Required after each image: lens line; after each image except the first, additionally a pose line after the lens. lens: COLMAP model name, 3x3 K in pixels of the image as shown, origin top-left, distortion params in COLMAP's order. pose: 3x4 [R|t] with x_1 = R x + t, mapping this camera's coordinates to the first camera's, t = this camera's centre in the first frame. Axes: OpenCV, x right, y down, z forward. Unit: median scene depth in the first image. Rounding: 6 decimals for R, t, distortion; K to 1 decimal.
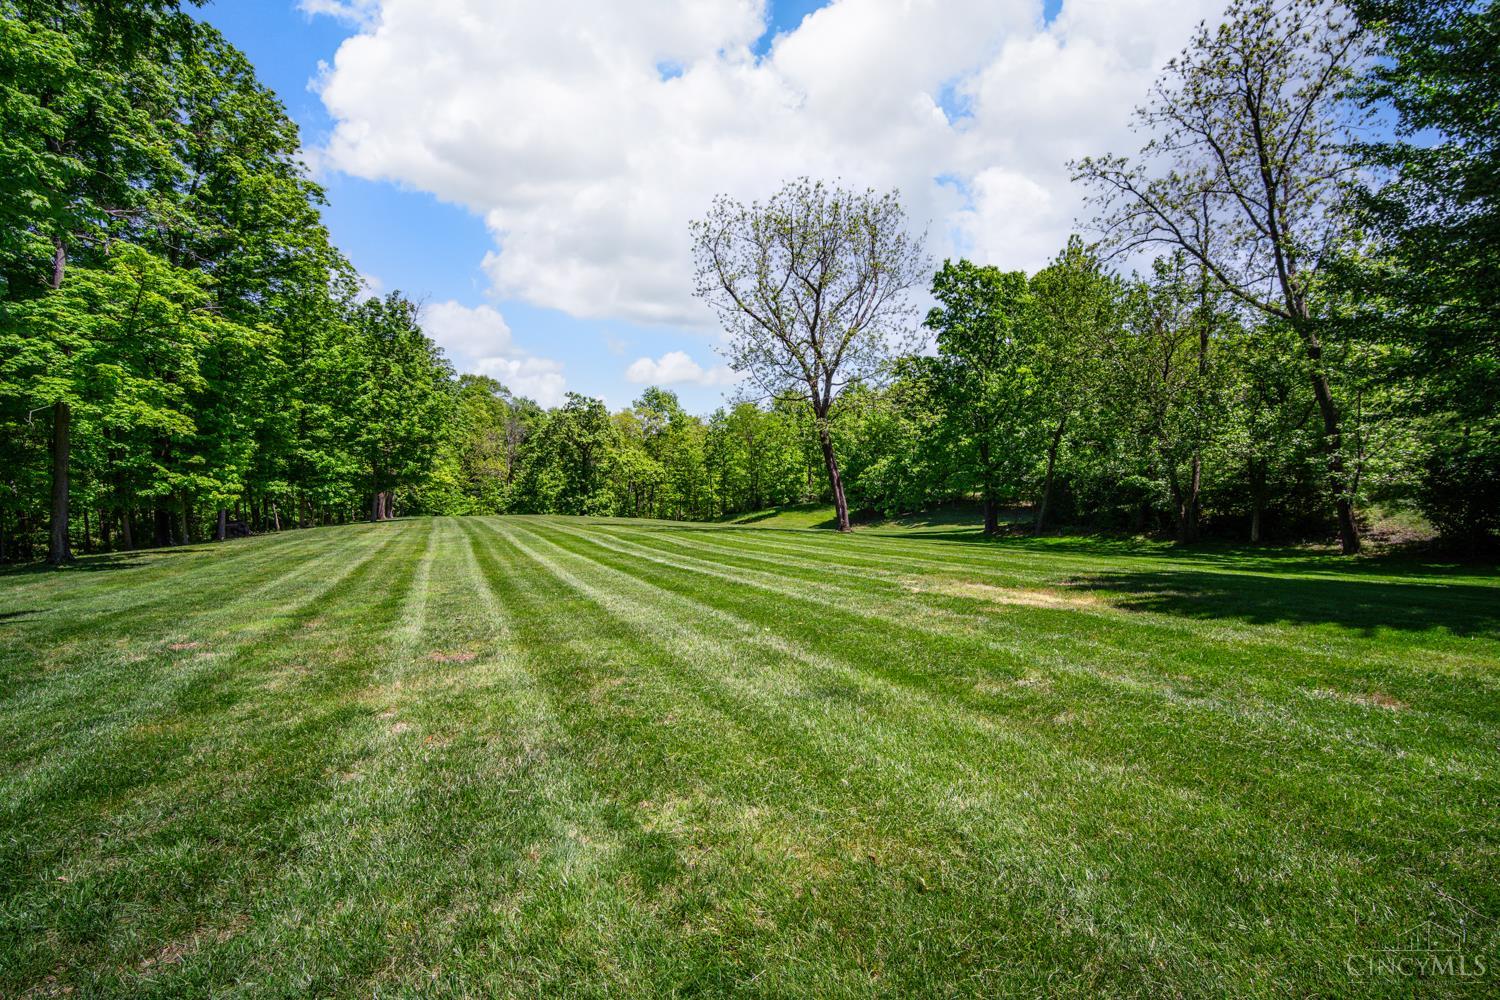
lens RADIAL K [[679.8, 0, 748.5], [0, 679.8, 490.7], [0, 0, 1]] dist [-0.004777, -0.000034]
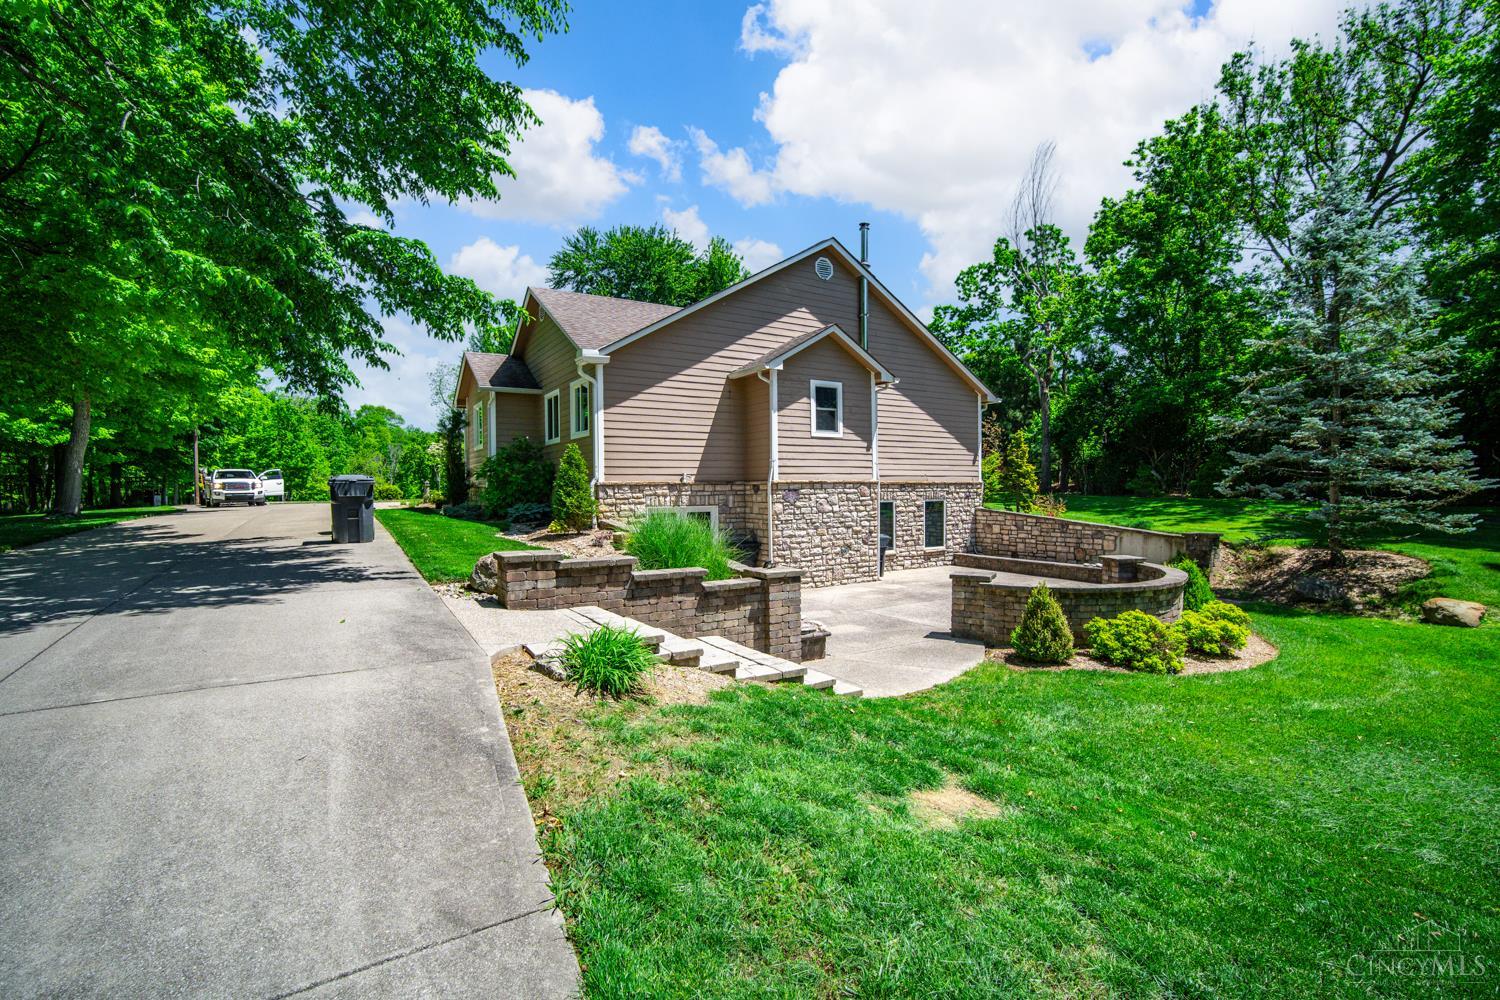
lens RADIAL K [[679.8, 0, 758.7], [0, 679.8, 499.5], [0, 0, 1]] dist [-0.004777, -0.000034]
pose [[0.994869, 0.000385, 0.101168, 0.721297], [0.000414, 0.999969, -0.007880, 0.038636], [-0.101168, 0.007882, 0.994838, -1.249833]]
